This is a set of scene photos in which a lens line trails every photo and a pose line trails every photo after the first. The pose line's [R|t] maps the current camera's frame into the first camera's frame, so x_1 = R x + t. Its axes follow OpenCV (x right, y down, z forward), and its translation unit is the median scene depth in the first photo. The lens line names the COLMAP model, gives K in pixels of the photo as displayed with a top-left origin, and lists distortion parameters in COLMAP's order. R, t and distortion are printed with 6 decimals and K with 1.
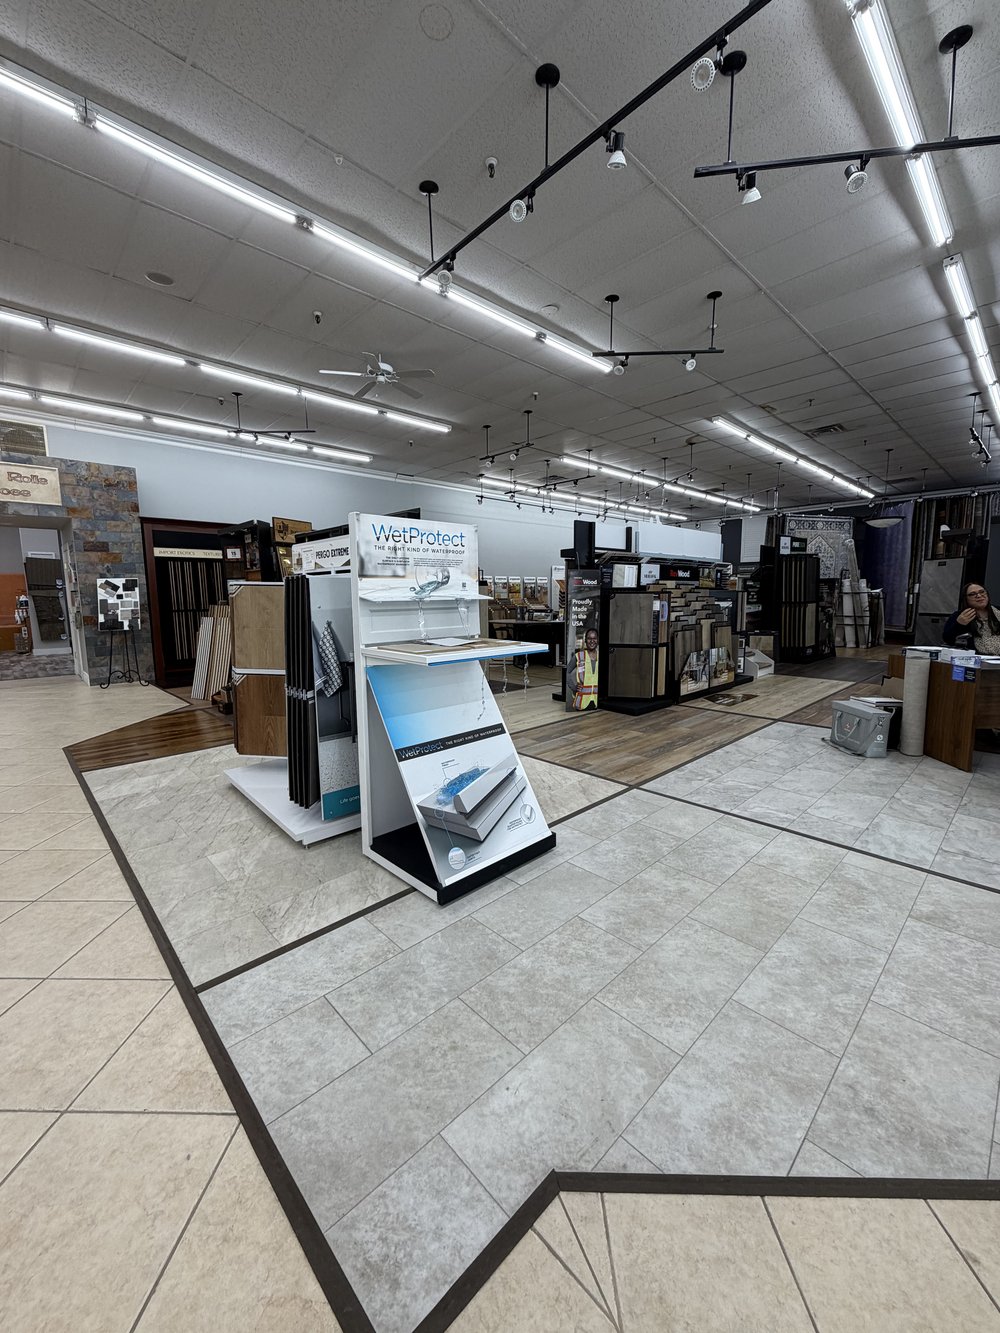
lens RADIAL K [[530.4, 0, 500.0], [0, 530.4, 666.5], [0, 0, 1]] dist [-0.000236, -0.000064]
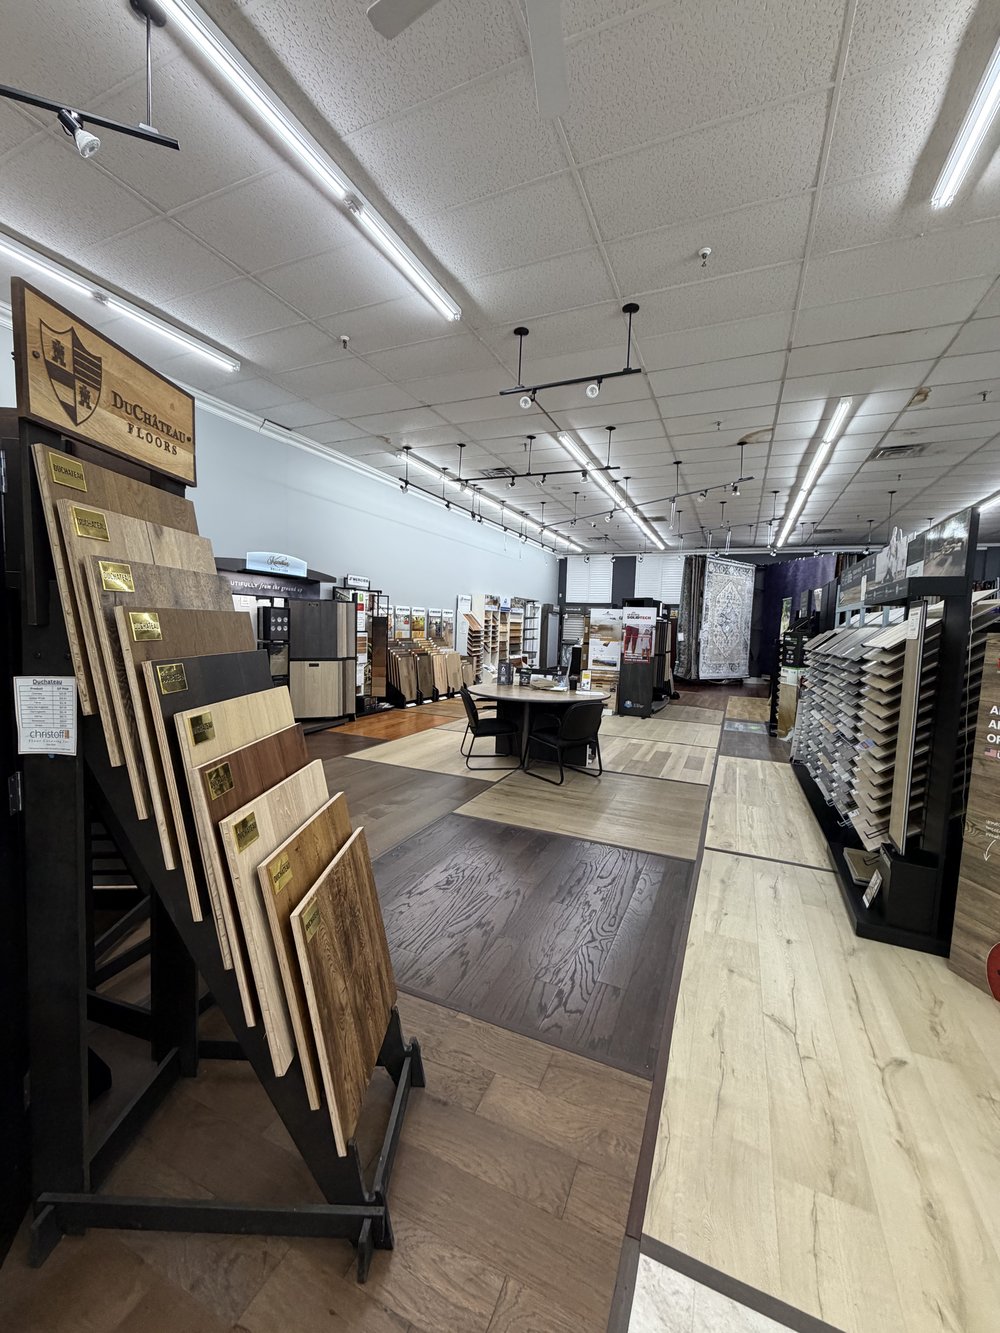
lens RADIAL K [[530.4, 0, 500.0], [0, 530.4, 666.5], [0, 0, 1]] dist [-0.000236, -0.000064]
pose [[0.925009, 0.012584, 0.379738, -0.140760], [0.006162, 0.998823, -0.048109, -0.057390], [-0.379896, 0.046841, 0.923842, 0.318593]]
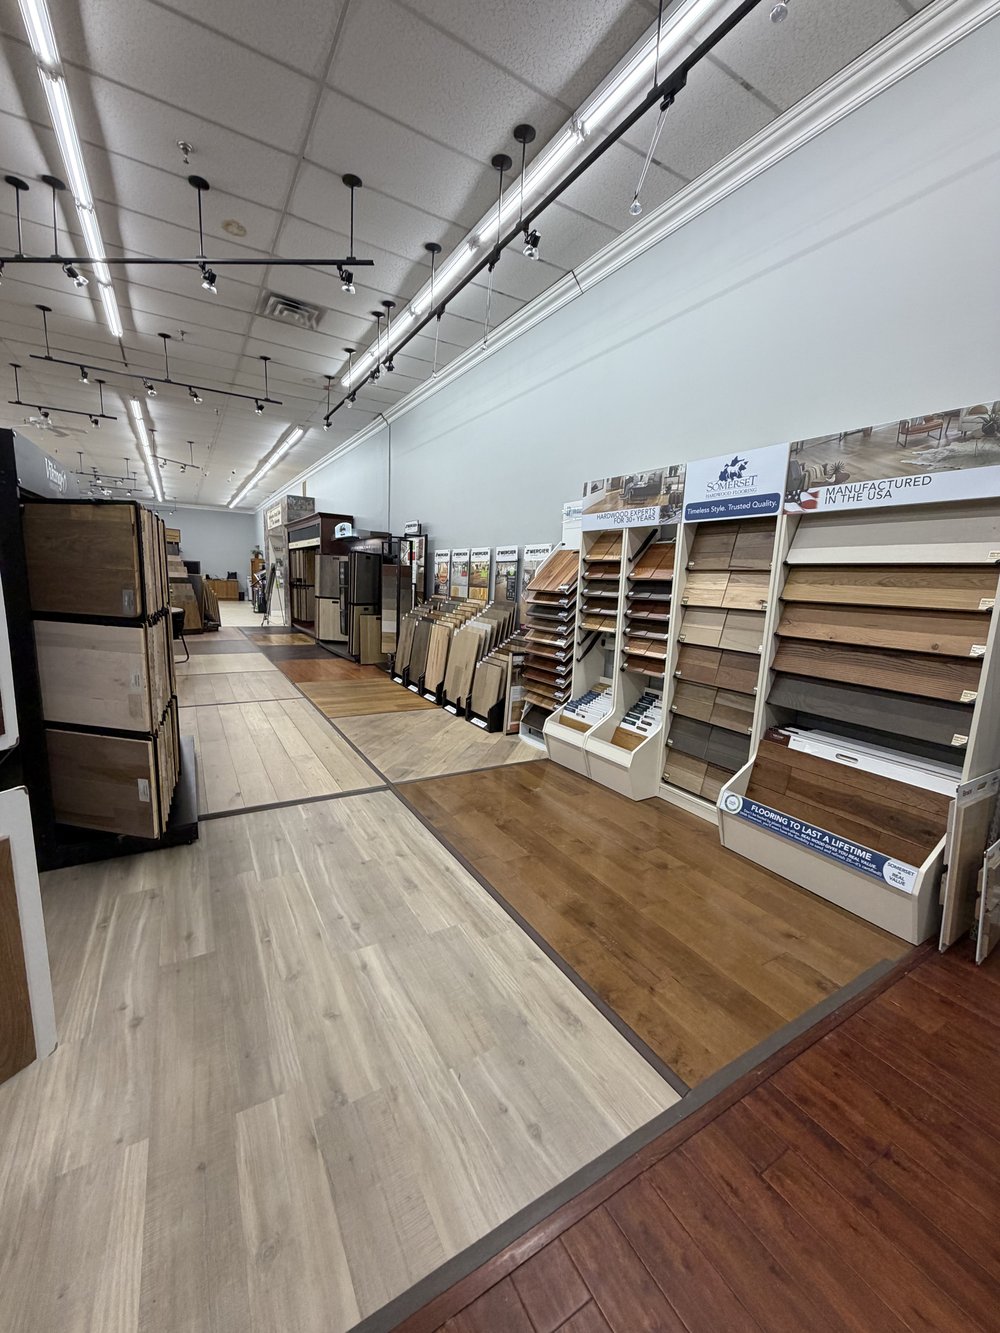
lens RADIAL K [[530.4, 0, 500.0], [0, 530.4, 666.5], [0, 0, 1]] dist [-0.000236, -0.000064]
pose [[-0.224458, 0.159872, -0.961280, 0.451149], [-0.167297, 0.965483, 0.199635, -0.167936], [0.960016, 0.205629, -0.189964, 1.133863]]
